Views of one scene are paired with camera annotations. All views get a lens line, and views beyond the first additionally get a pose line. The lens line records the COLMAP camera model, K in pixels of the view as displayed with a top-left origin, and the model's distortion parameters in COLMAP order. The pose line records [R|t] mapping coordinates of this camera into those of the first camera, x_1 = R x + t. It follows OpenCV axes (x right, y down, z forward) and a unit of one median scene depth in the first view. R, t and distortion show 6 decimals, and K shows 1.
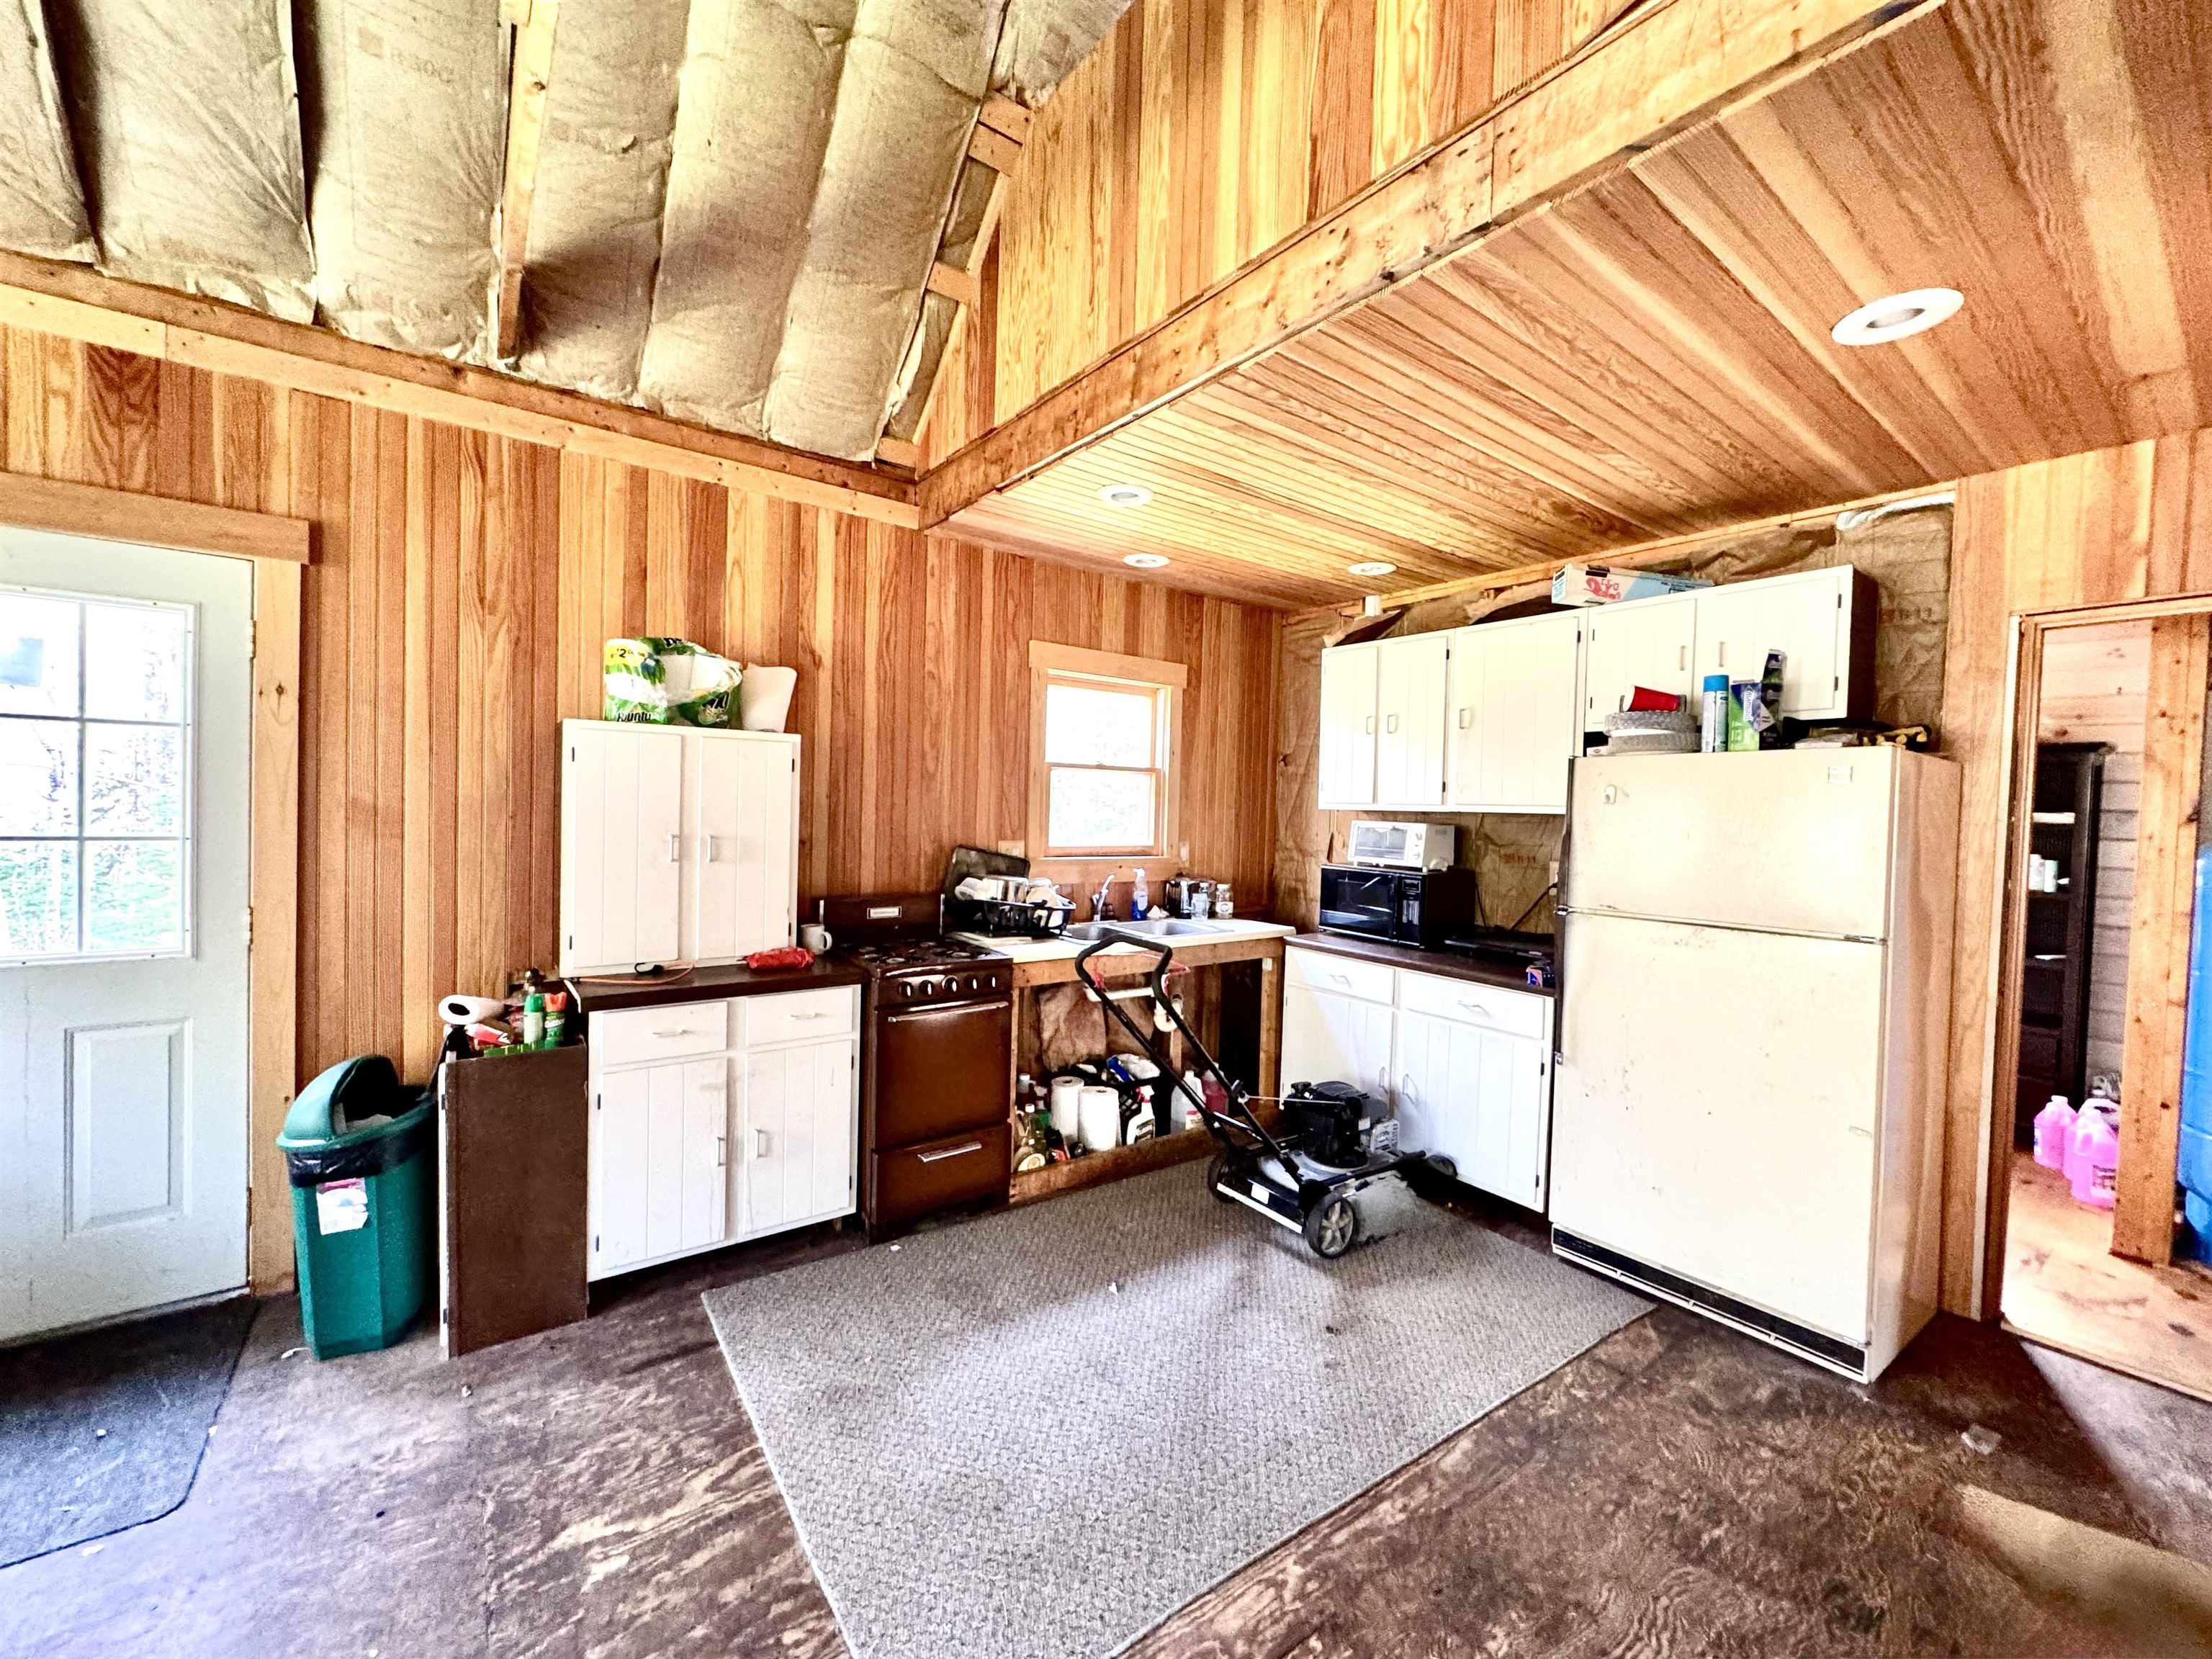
lens RADIAL K [[881.8, 0, 1106.8], [0, 881.8, 827.5], [0, 0, 1]] dist [-0.002217, 0.000262]
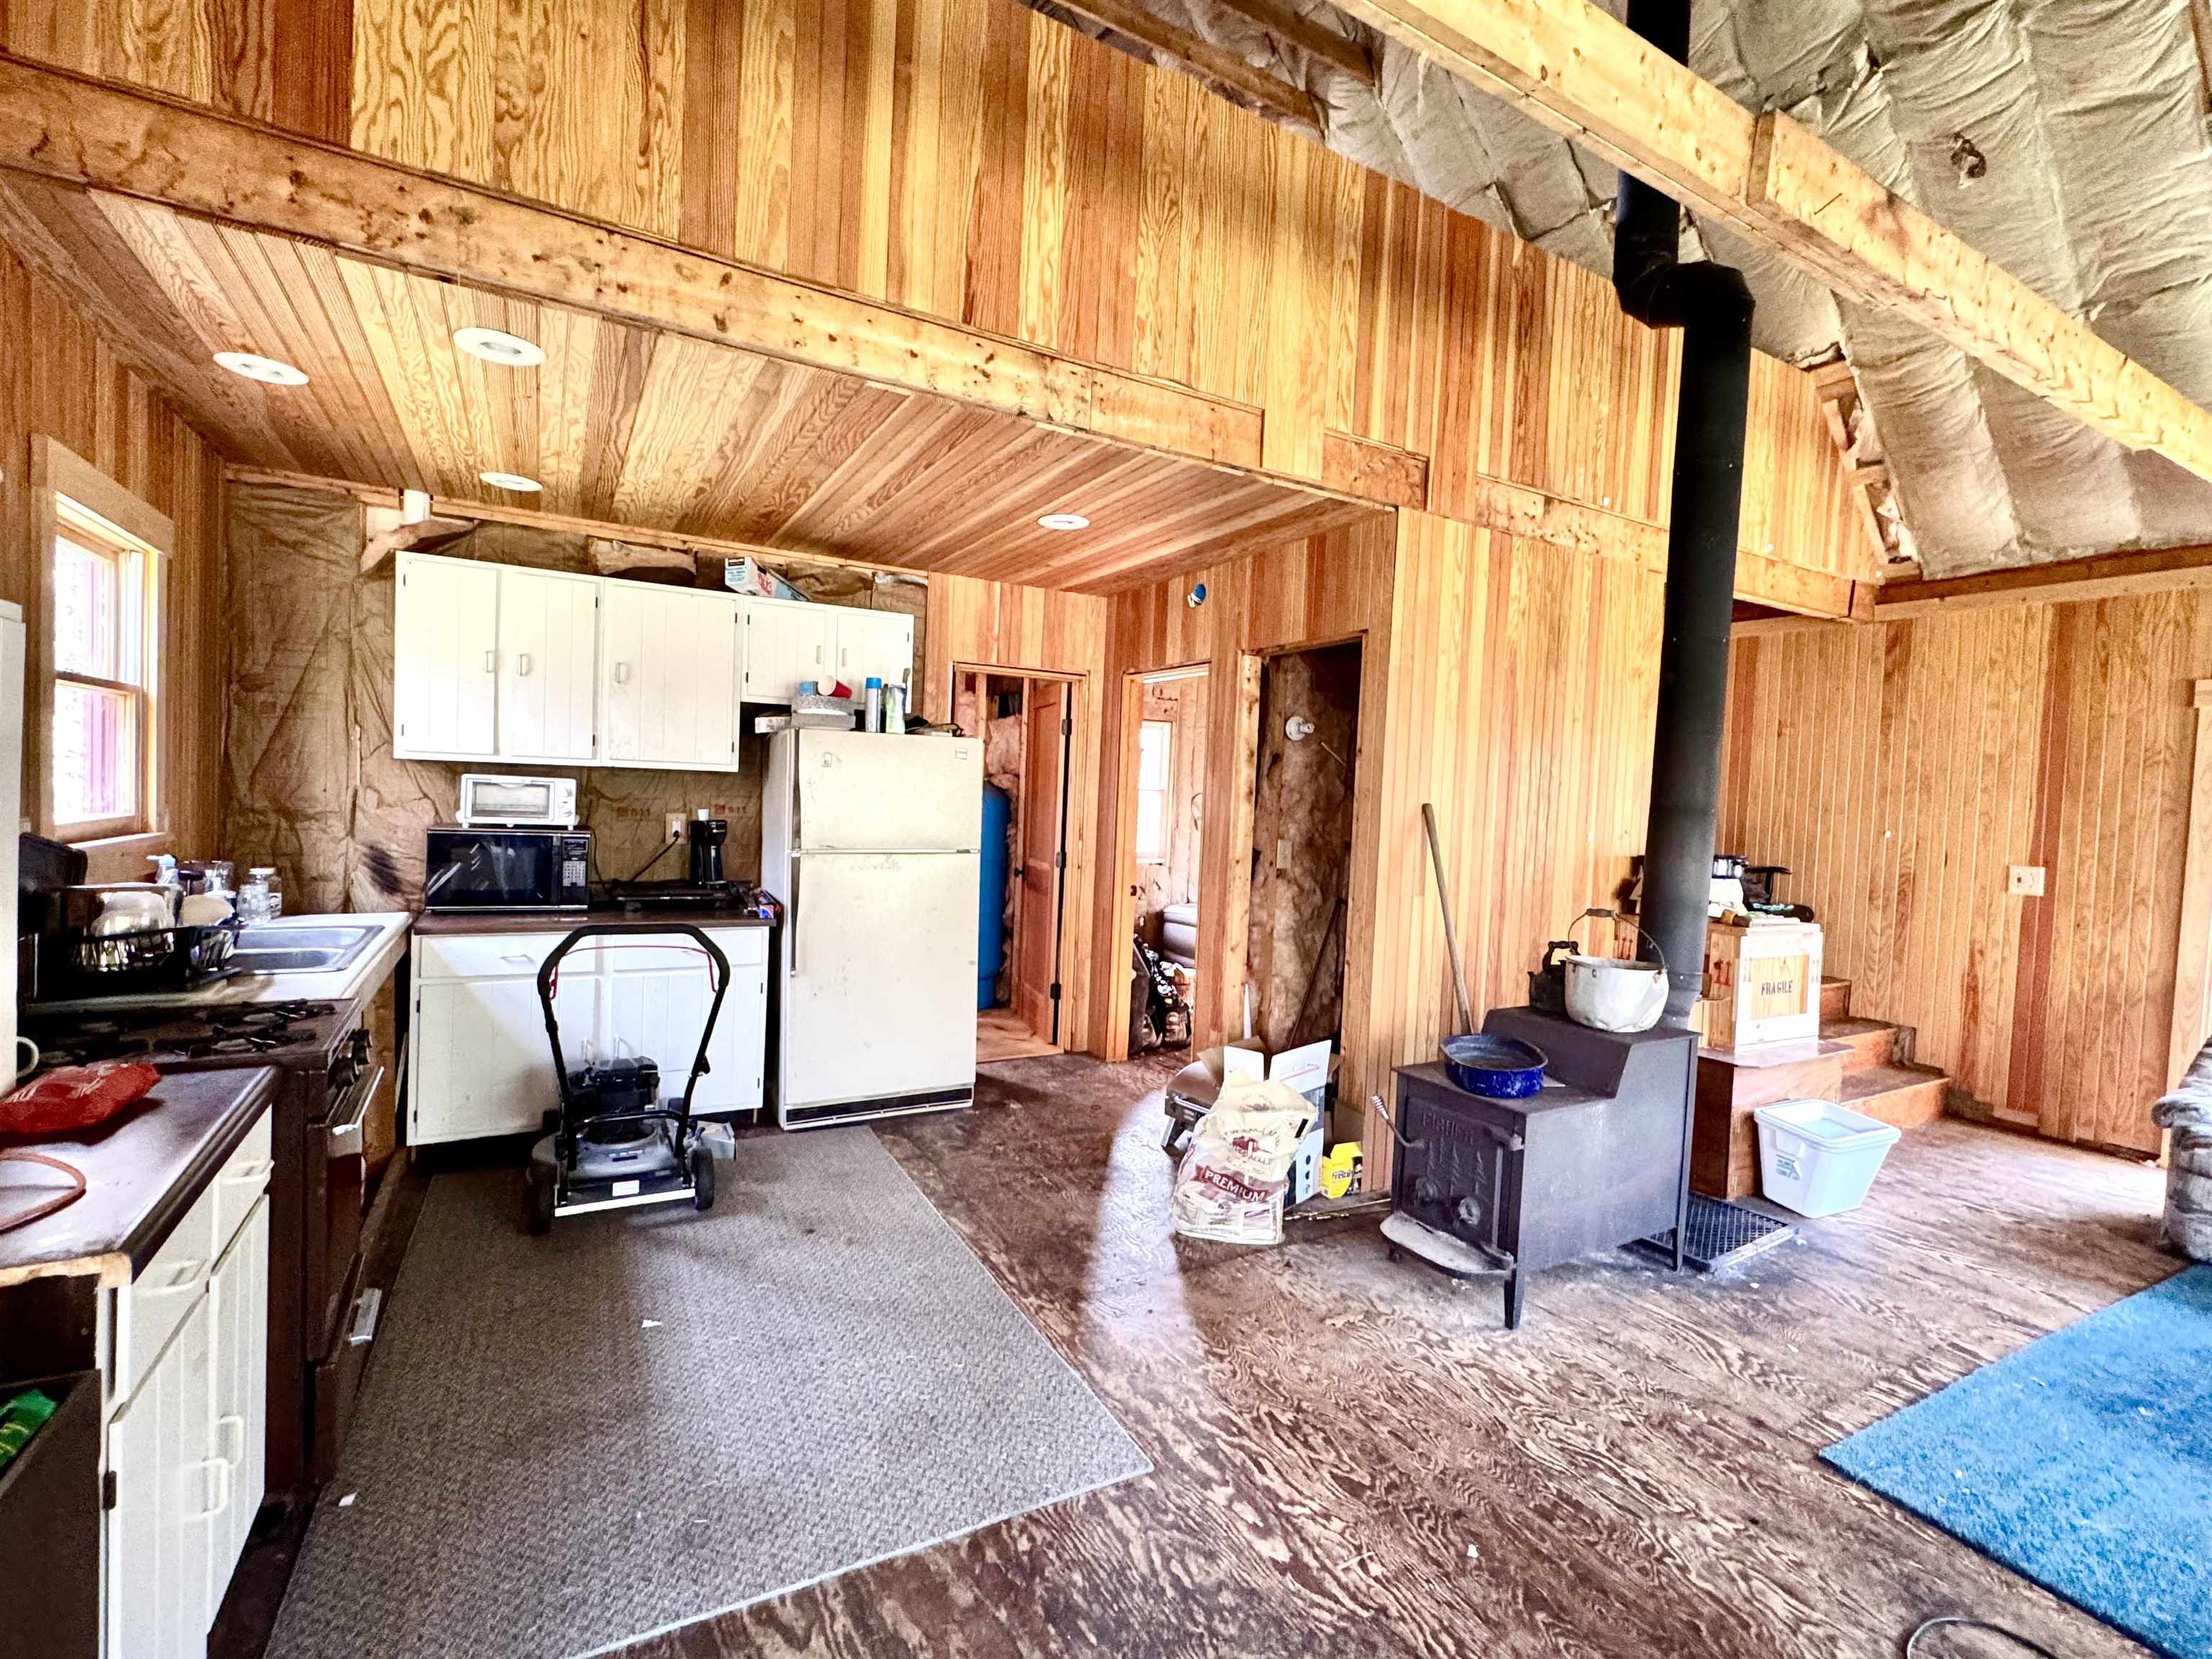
lens RADIAL K [[996.6, 0, 1102.8], [0, 996.6, 826.9], [0, 0, 1]] dist [-0.001757, 0.000149]
pose [[0.124861, -0.058312, 0.990459, -0.866283], [-0.012833, 0.998093, 0.060379, -0.033842], [-0.992091, -0.020249, 0.123875, 0.431121]]
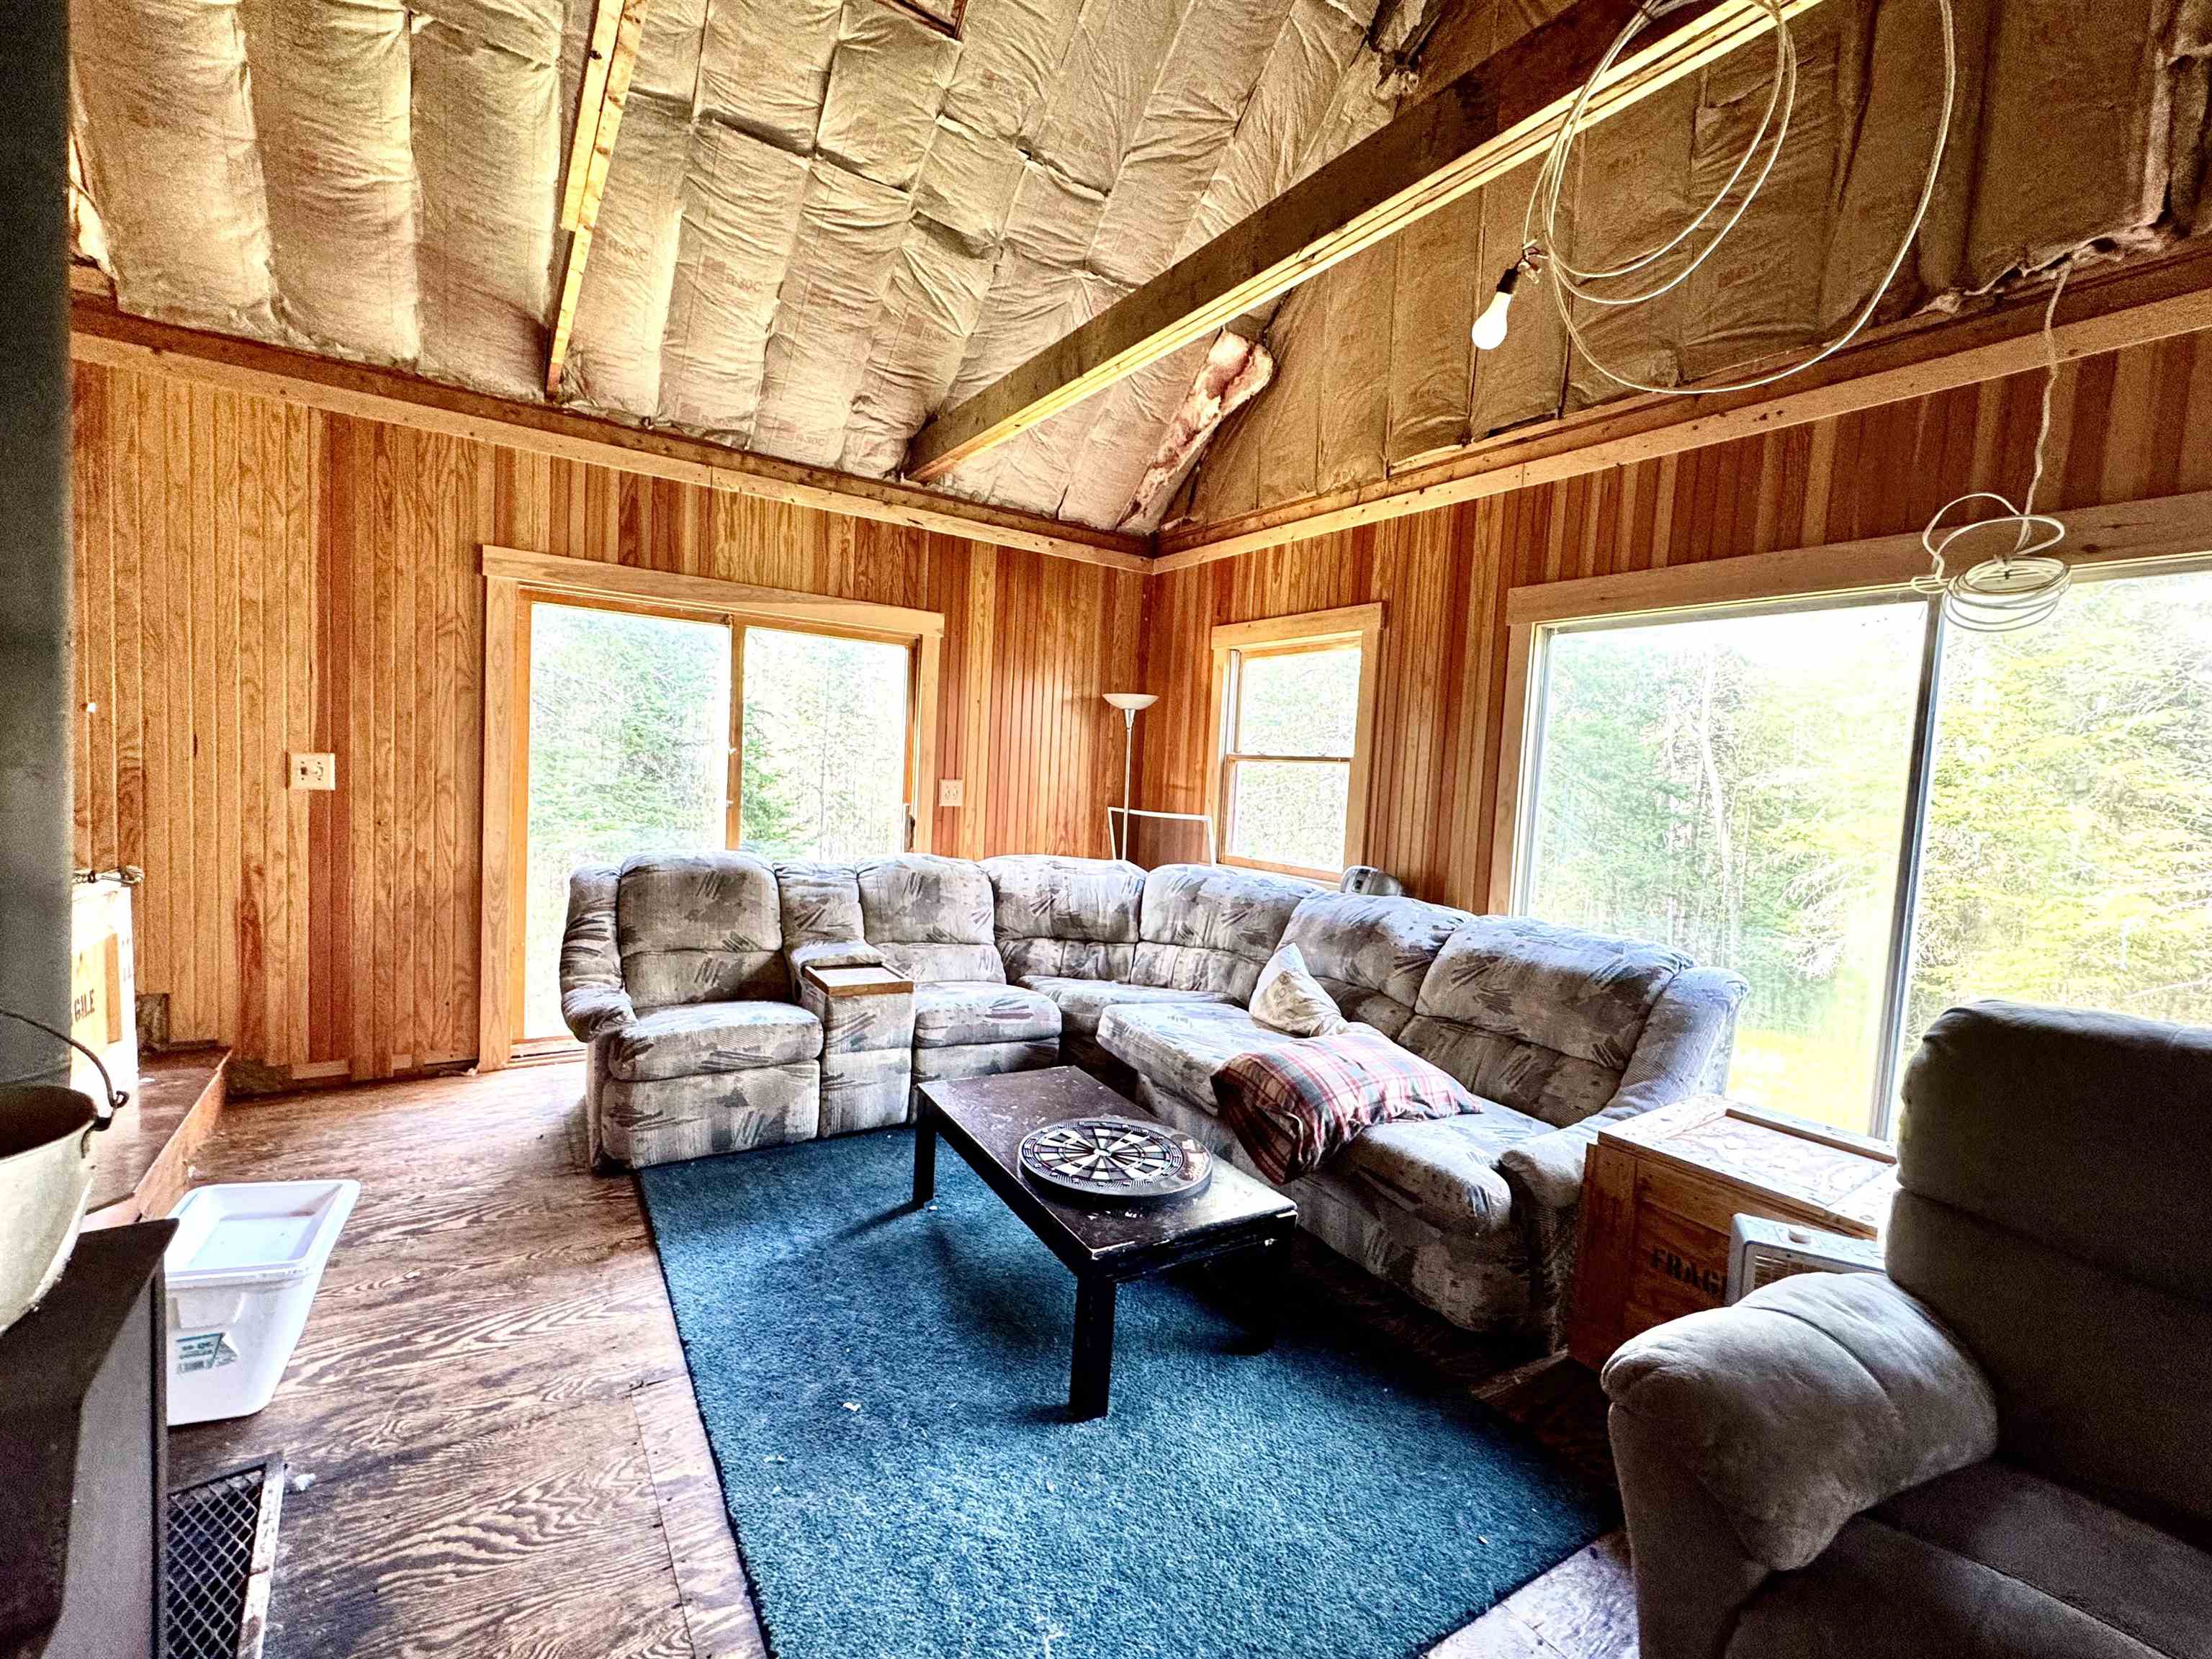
lens RADIAL K [[946.1, 0, 1103.9], [0, 946.1, 828.1], [0, 0, 1]] dist [-0.002157, 0.000067]
pose [[-0.995288, -0.086798, 0.043223, -0.058697], [-0.082628, 0.992473, 0.090388, 0.017297], [-0.050743, 0.086391, -0.994968, 0.265721]]
